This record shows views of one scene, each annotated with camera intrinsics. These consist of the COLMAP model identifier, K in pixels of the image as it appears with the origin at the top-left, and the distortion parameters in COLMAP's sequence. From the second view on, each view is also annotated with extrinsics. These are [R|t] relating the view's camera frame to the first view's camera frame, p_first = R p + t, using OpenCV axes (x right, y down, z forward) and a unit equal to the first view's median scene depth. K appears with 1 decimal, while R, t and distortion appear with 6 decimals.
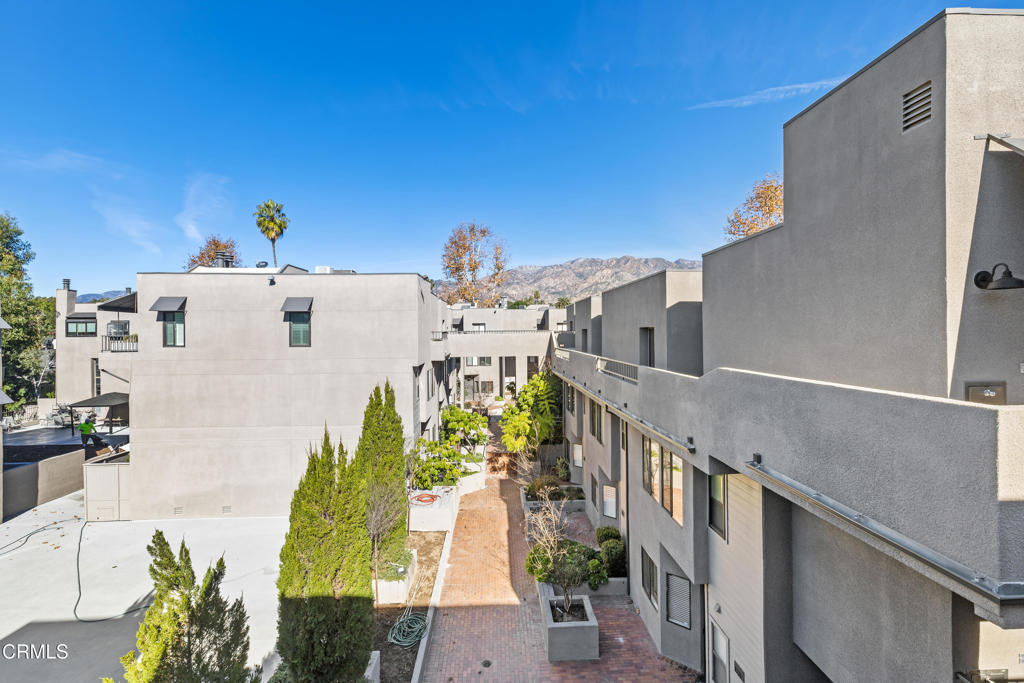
lens RADIAL K [[430.2, 0, 515.9], [0, 430.2, 337.6], [0, 0, 1]] dist [-0.003737, -0.000754]
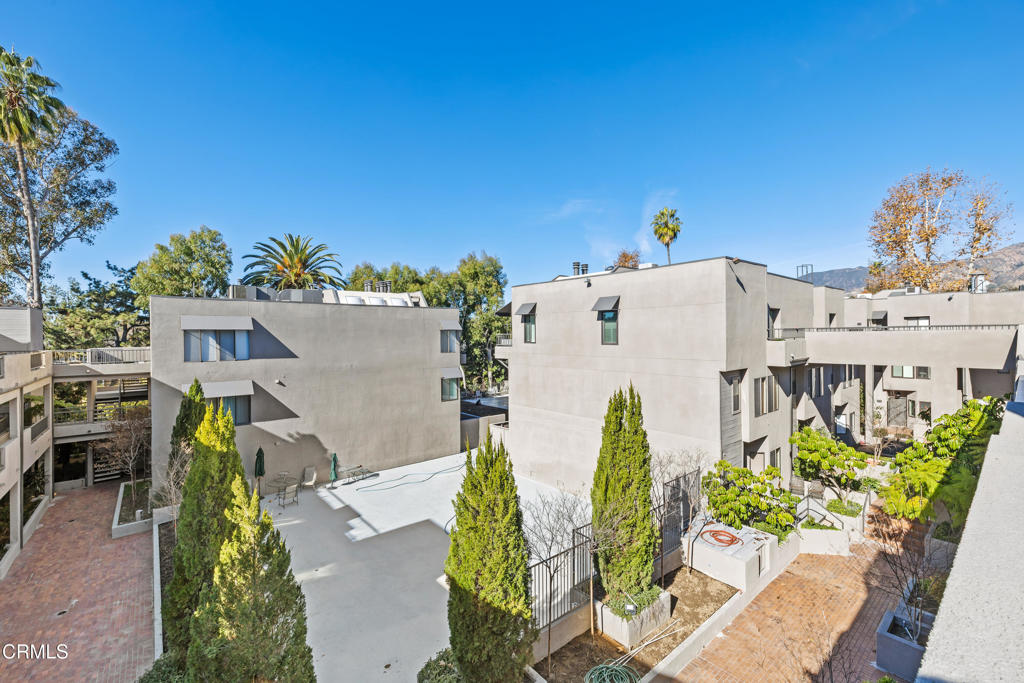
lens RADIAL K [[430.2, 0, 513.0], [0, 430.2, 337.6], [0, 0, 1]] dist [-0.003737, -0.000754]
pose [[0.607872, 0.004744, -0.794021, 0.146202], [-0.003670, 0.999988, 0.003164, 0.001818], [0.794027, 0.000991, 0.607882, 0.162789]]
